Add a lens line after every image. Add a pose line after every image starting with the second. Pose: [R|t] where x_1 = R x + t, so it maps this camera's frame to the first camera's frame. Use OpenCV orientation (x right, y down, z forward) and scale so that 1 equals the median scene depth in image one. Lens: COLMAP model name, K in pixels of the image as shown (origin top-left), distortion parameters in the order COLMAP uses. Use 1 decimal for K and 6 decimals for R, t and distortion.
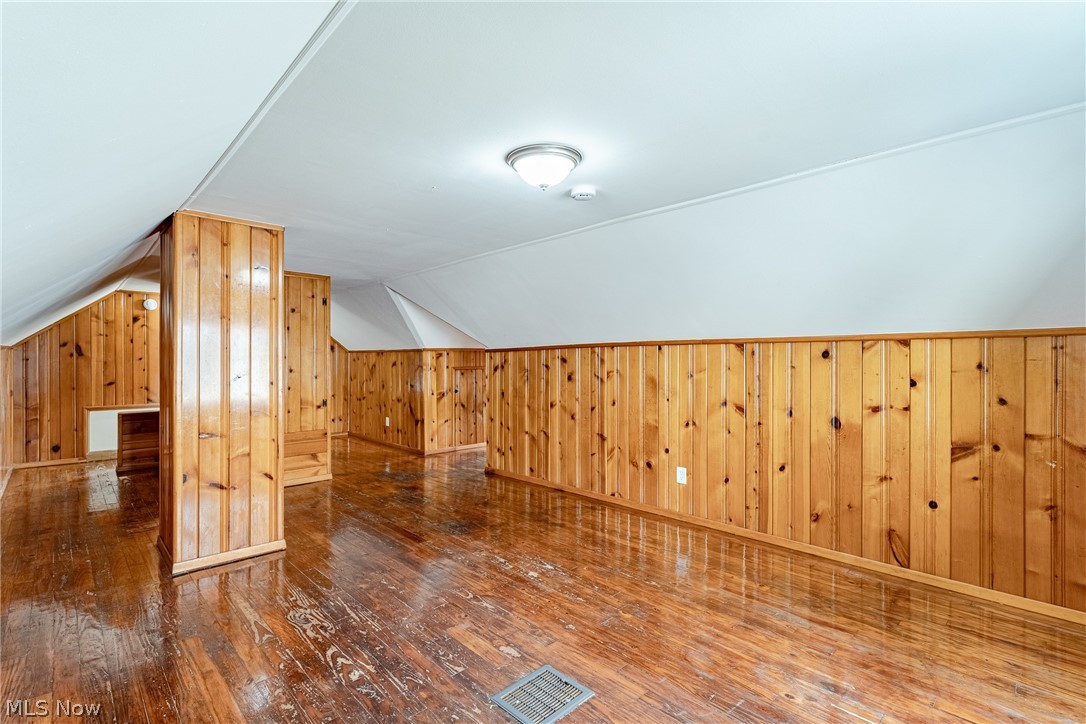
lens RADIAL K [[504.9, 0, 539.3], [0, 504.9, 362.7], [0, 0, 1]] dist [0.005665, 0.000144]
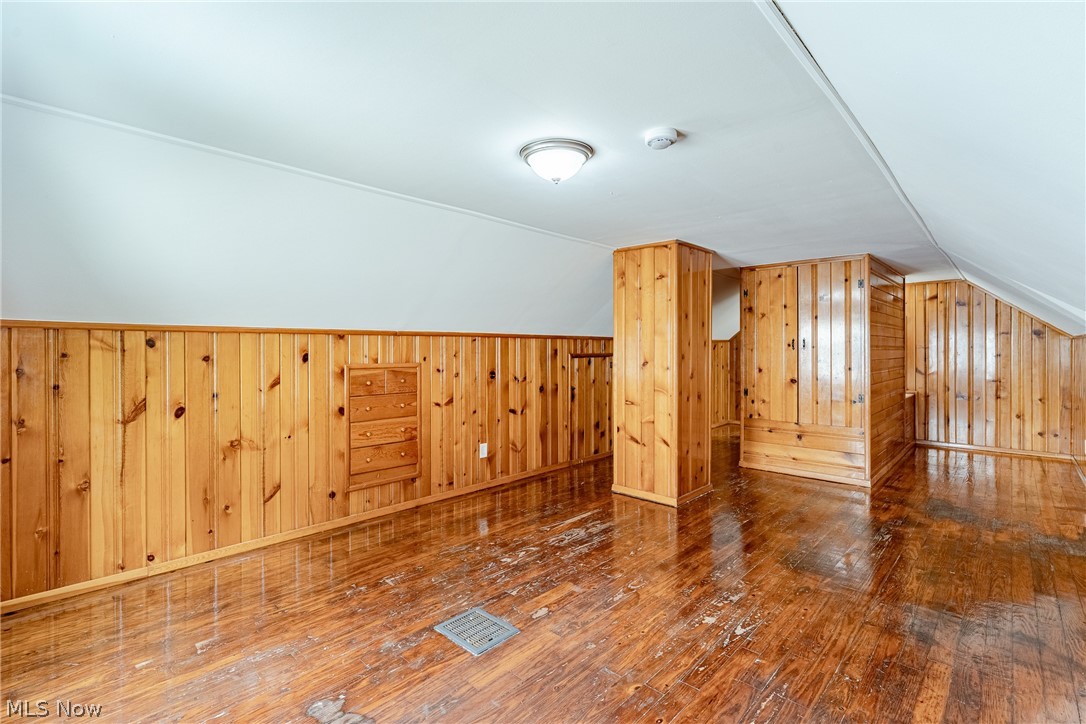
lens RADIAL K [[498.4, 0, 520.9], [0, 498.4, 348.1], [0, 0, 1]] dist [-0.004901, -0.000105]
pose [[0.026109, -0.004084, -0.999651, 0.855498], [-0.005068, 0.999978, -0.004218, -0.002671], [0.999646, 0.005176, 0.026087, 0.769110]]
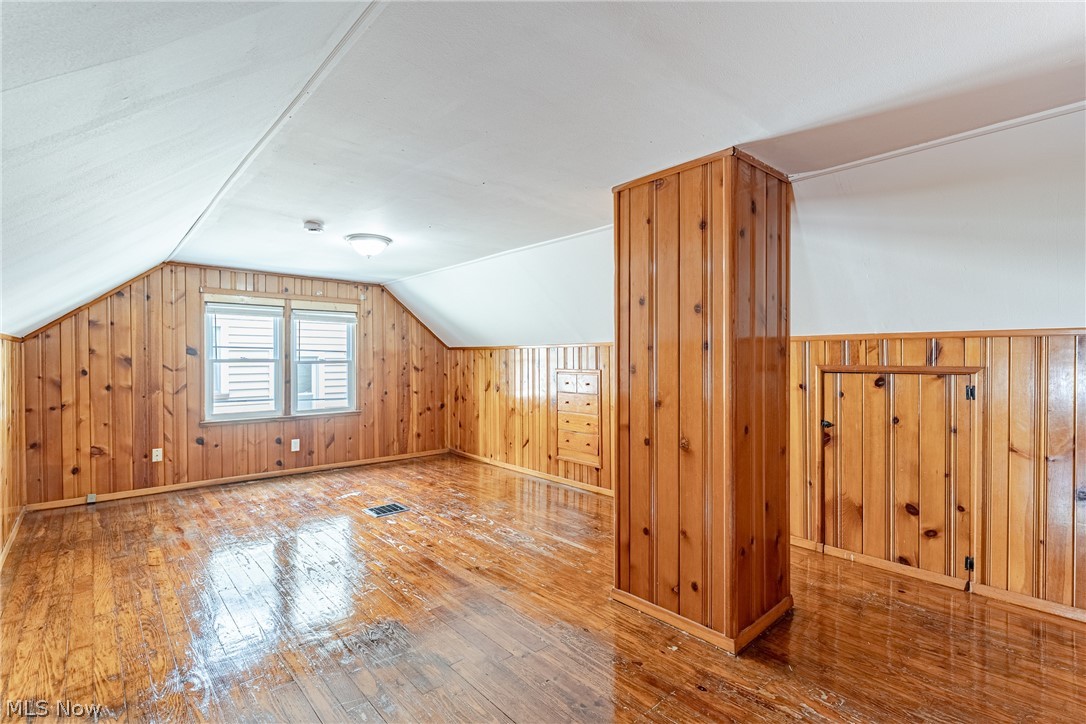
lens RADIAL K [[498.4, 0, 544.7], [0, 498.4, 360.0], [0, 0, 1]] dist [-0.004901, -0.000105]
pose [[-0.999762, -0.001610, 0.021738, -0.528473], [-0.001348, 0.999926, 0.012065, -0.018530], [-0.021756, 0.012033, -0.999691, 2.272414]]
